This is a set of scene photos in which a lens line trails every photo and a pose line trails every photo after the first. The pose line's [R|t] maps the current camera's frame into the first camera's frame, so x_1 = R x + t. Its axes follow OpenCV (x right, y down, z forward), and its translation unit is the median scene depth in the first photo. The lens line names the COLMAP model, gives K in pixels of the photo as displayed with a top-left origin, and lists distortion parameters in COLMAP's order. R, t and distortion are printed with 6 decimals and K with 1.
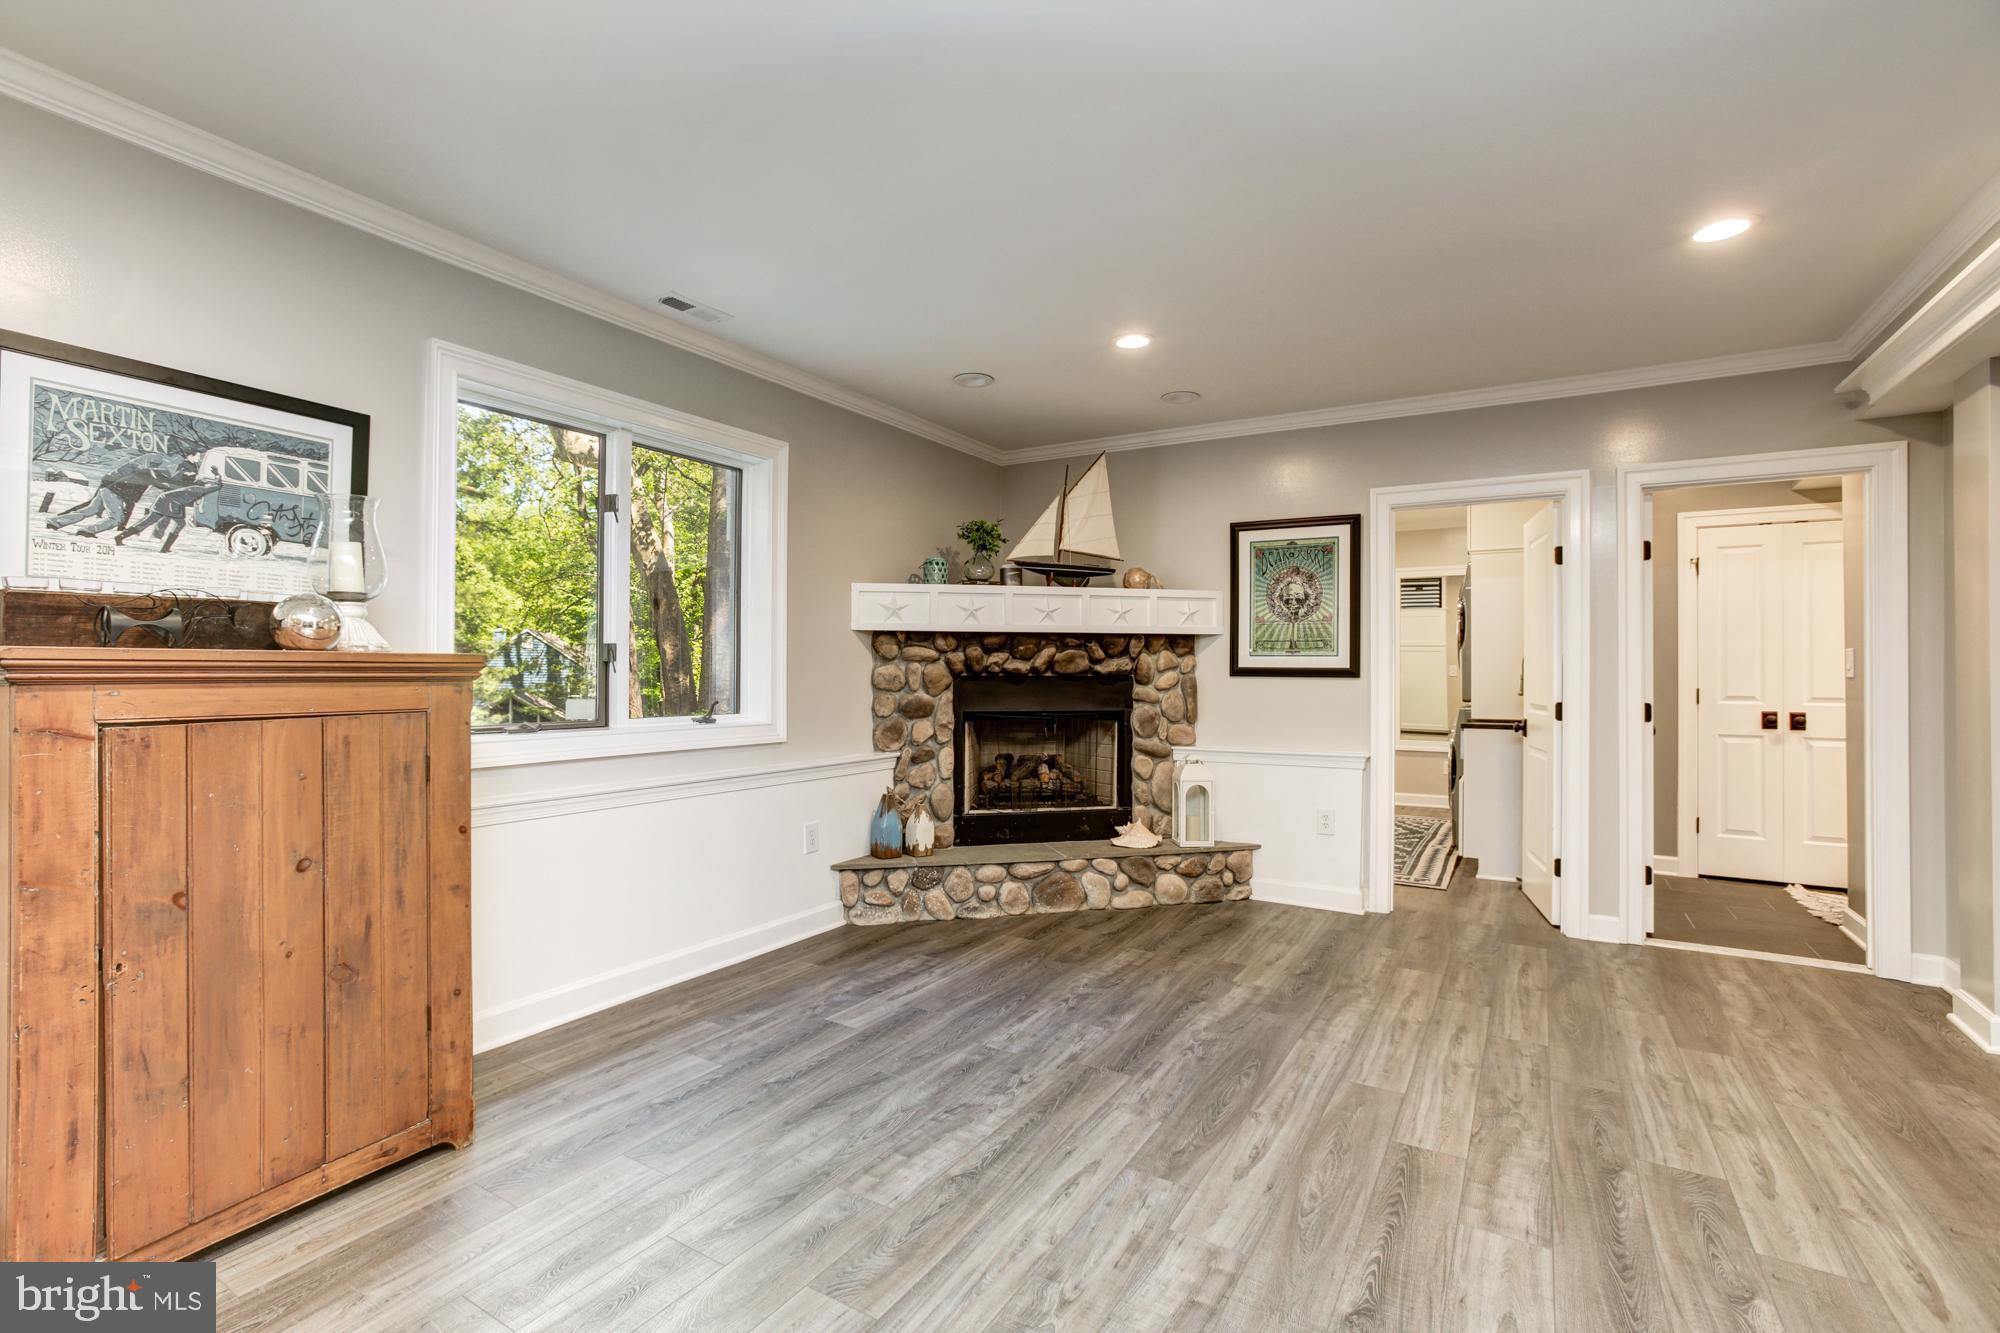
lens RADIAL K [[921.5, 0, 991.3], [0, 921.5, 663.7], [0, 0, 1]] dist [-0.044543, 0.019940]
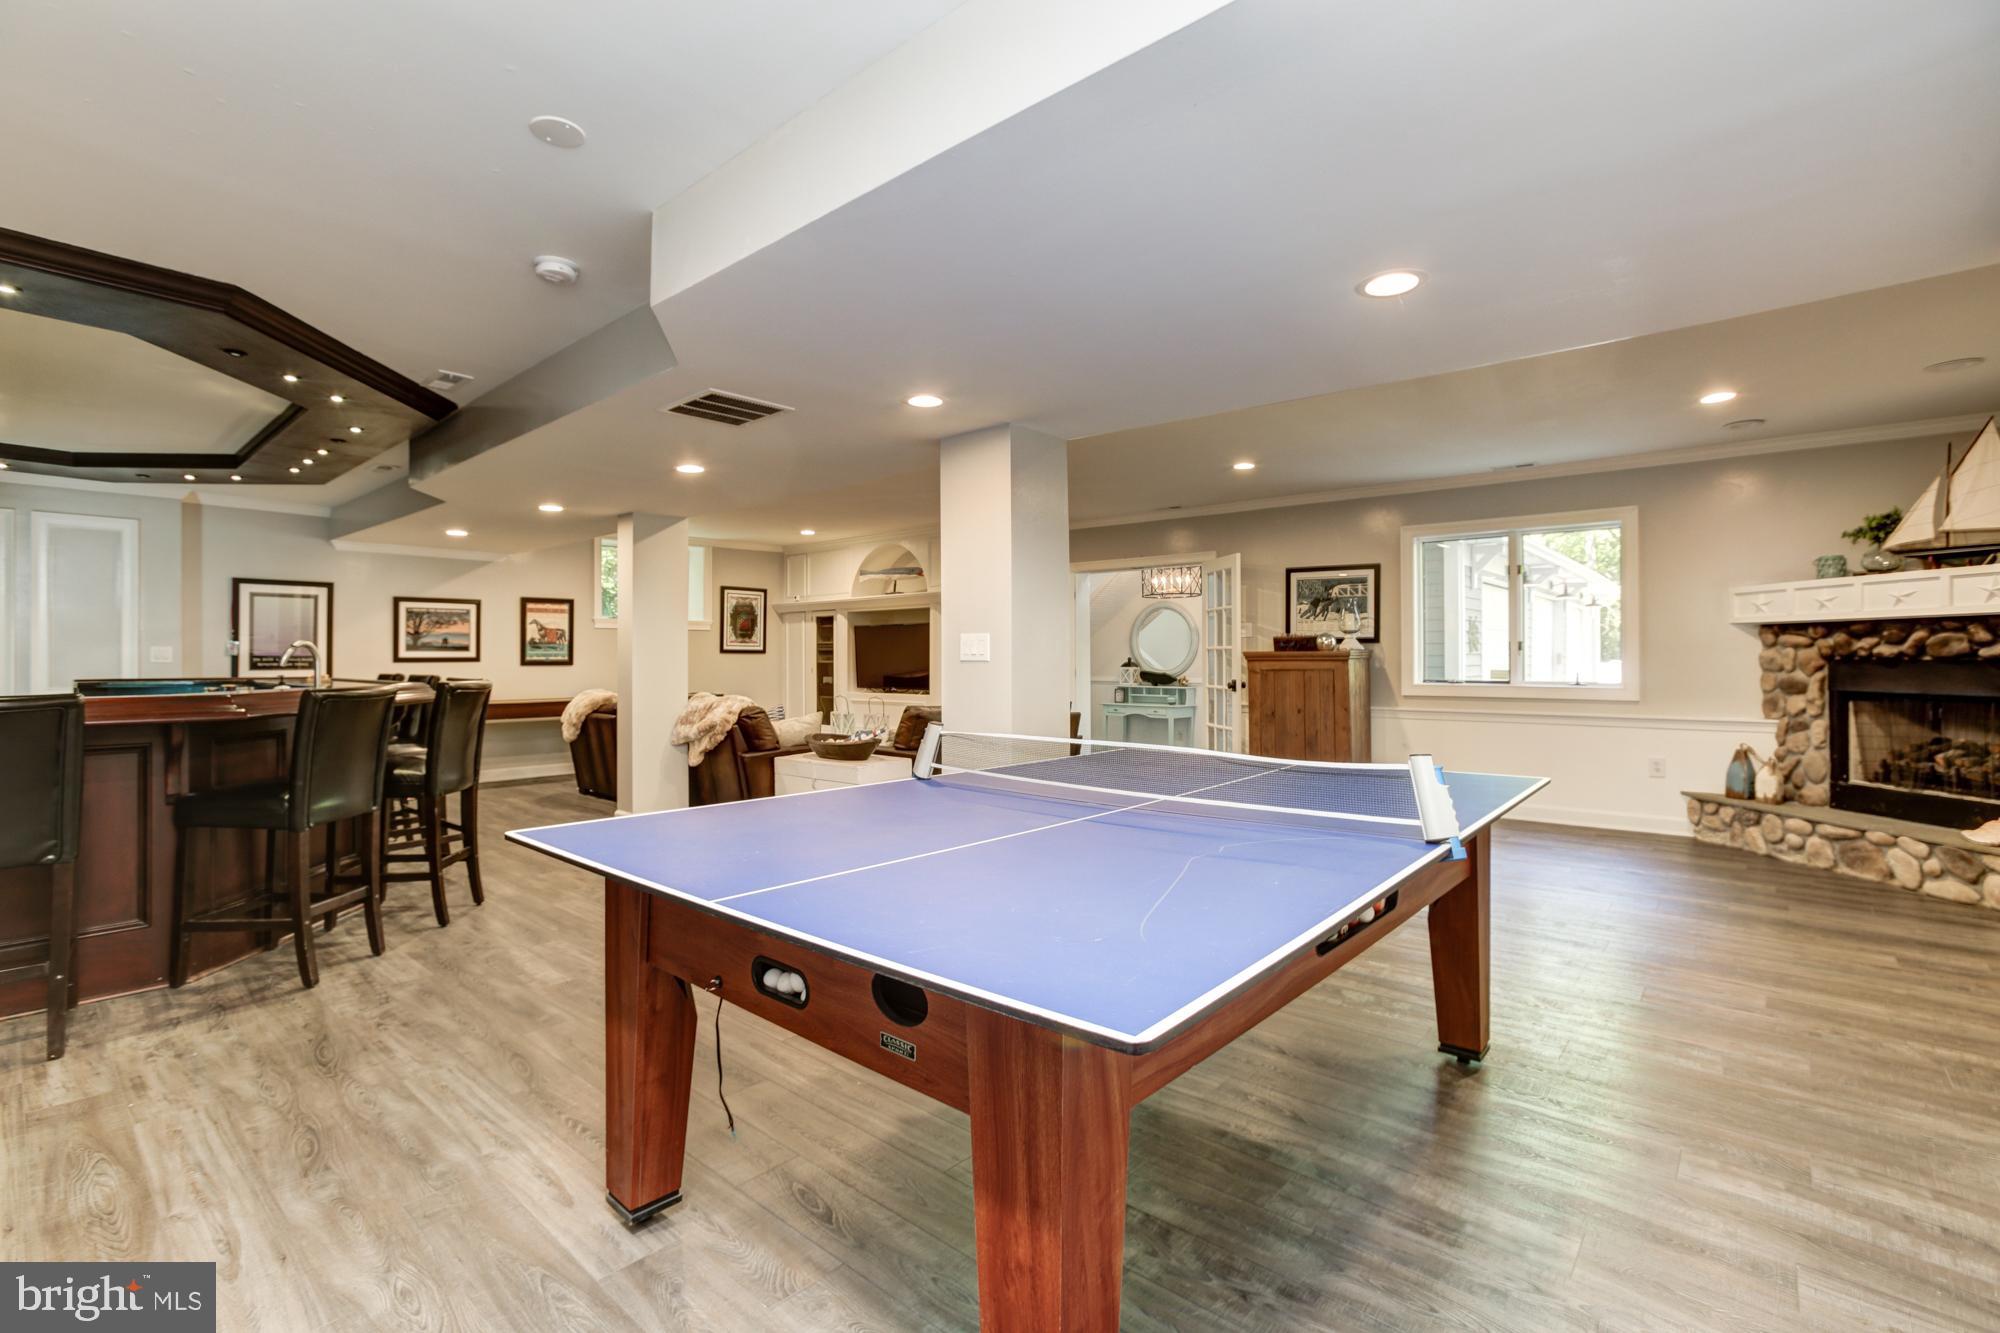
lens RADIAL K [[921.5, 0, 996.7], [0, 921.5, 657.2], [0, 0, 1]] dist [-0.044543, 0.019940]
pose [[-0.153751, 0.002267, -0.988107, 1.251845], [0.013387, 0.999910, 0.000211, -0.003317], [0.988019, -0.013196, -0.153768, 0.153921]]
